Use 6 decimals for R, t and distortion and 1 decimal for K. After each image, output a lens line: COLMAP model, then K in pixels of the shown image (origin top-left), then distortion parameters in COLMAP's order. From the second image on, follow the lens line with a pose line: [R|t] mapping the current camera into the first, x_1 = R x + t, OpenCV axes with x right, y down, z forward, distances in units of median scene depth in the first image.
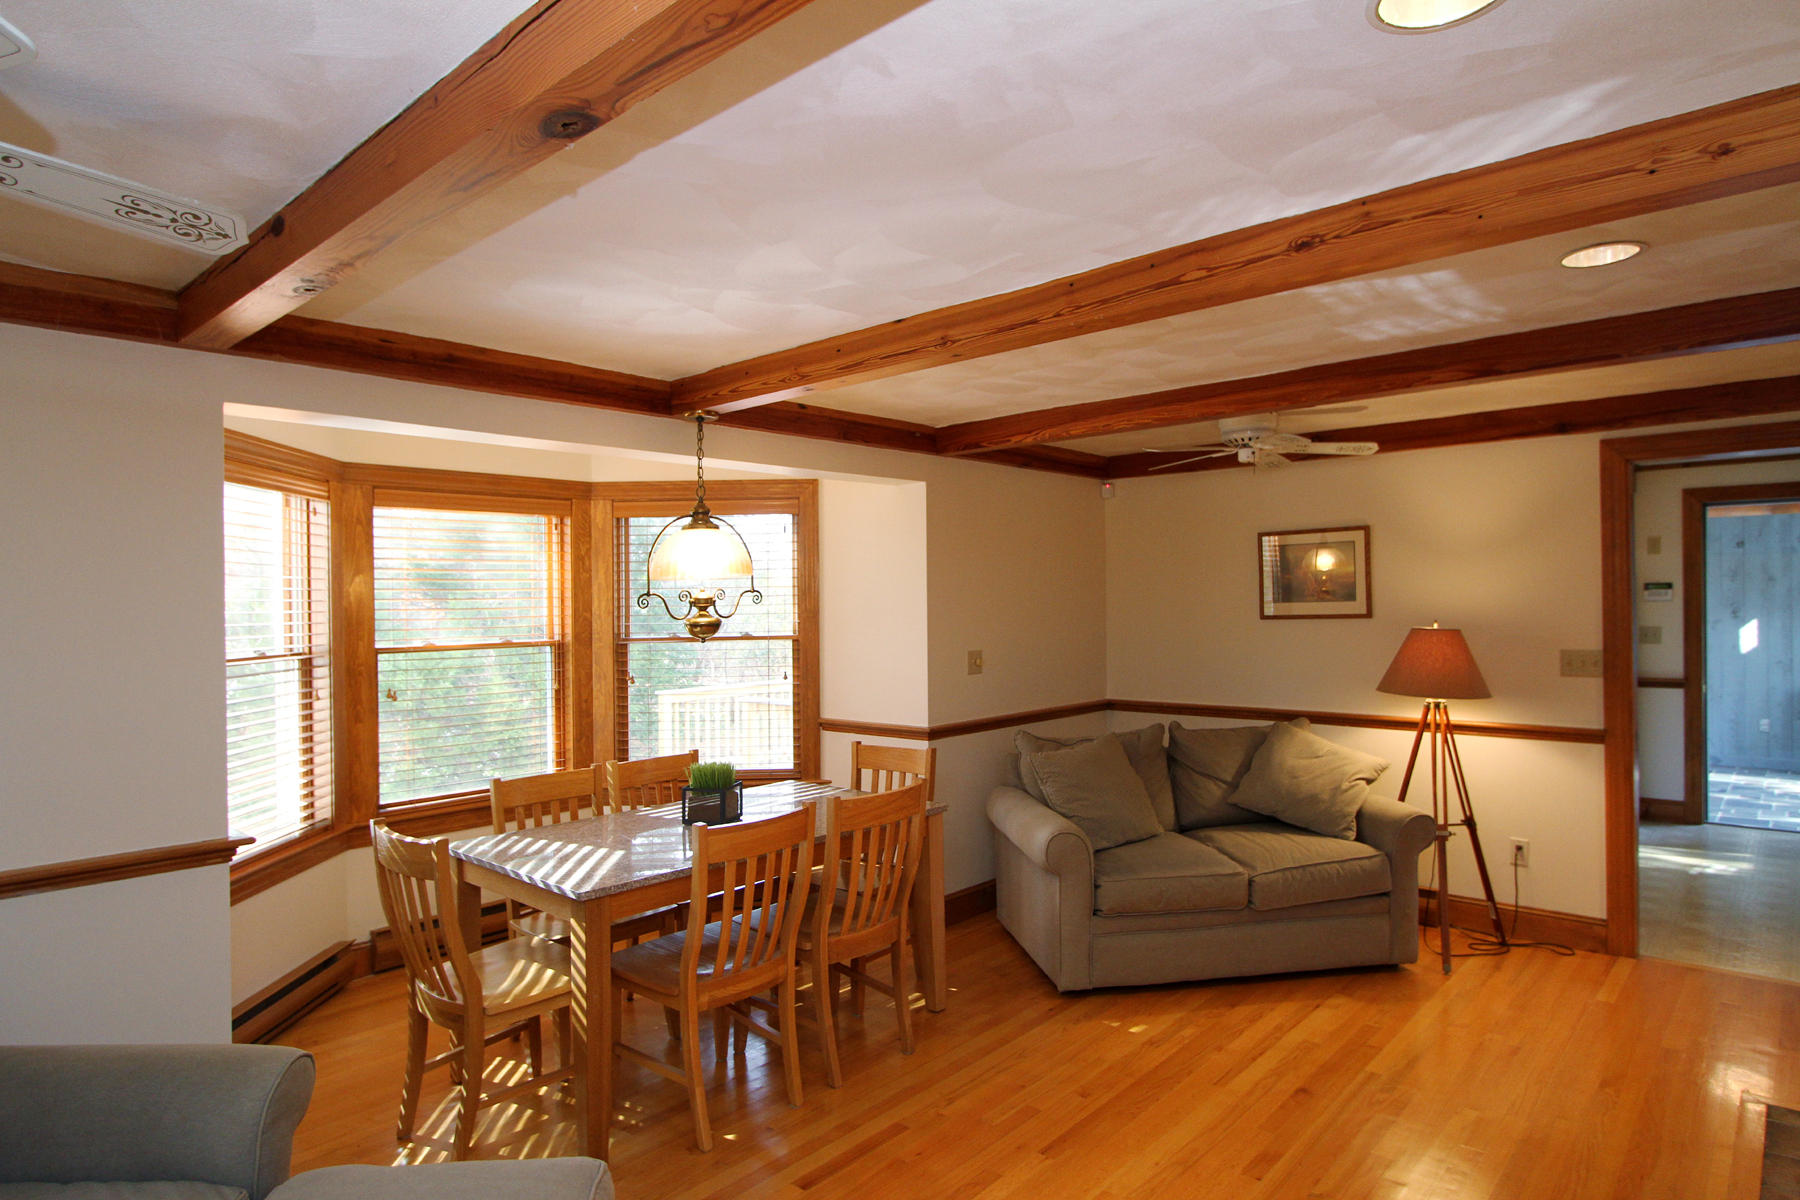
lens RADIAL K [[1026.3, 0, 903.3], [0, 1026.3, 607.0], [0, 0, 1]] dist [-0.002627, -0.000072]
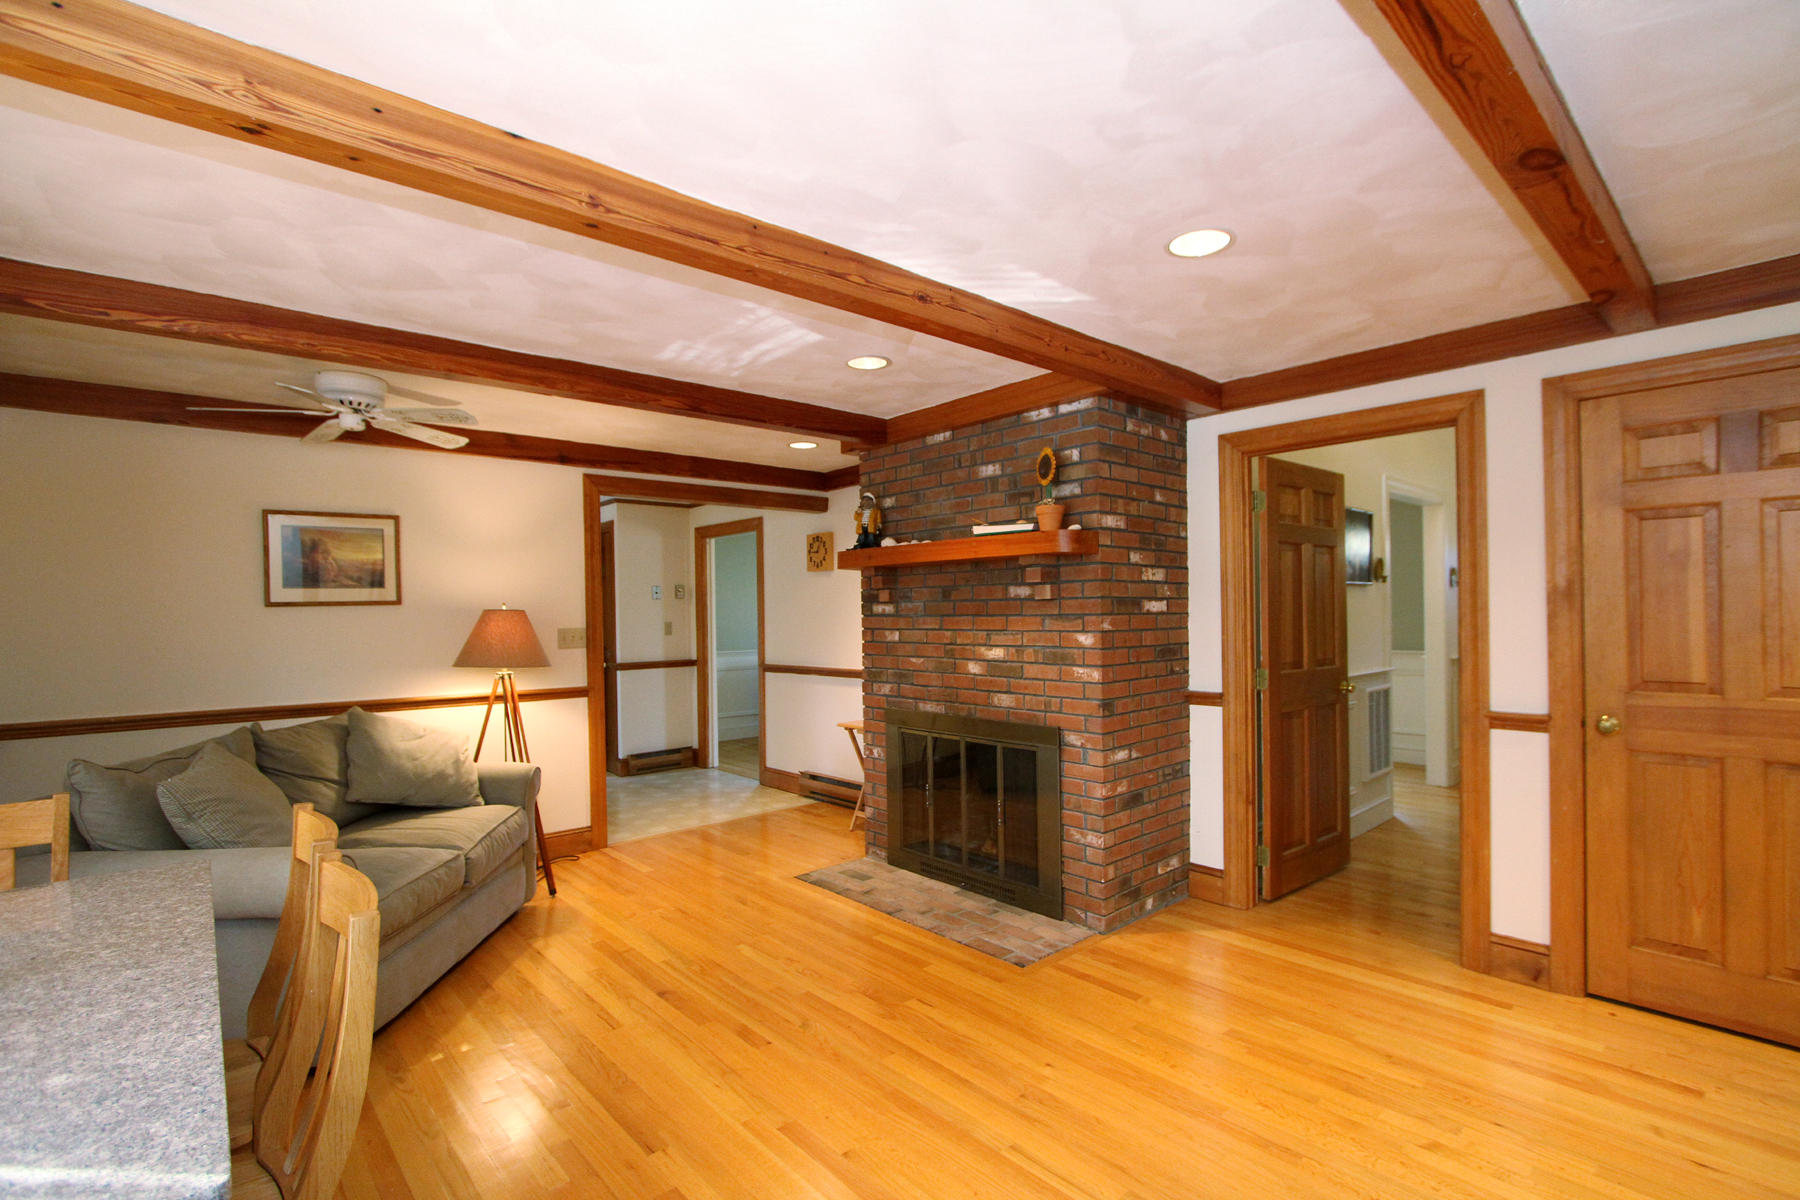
lens RADIAL K [[847.5, 0, 897.3], [0, 847.5, 610.6], [0, 0, 1]] dist [-0.013767, 0.000533]
pose [[0.098852, 0.020451, 0.994892, -0.392770], [0.022837, 0.999479, -0.022815, 0.054298], [-0.994840, 0.024975, 0.098333, 0.473397]]
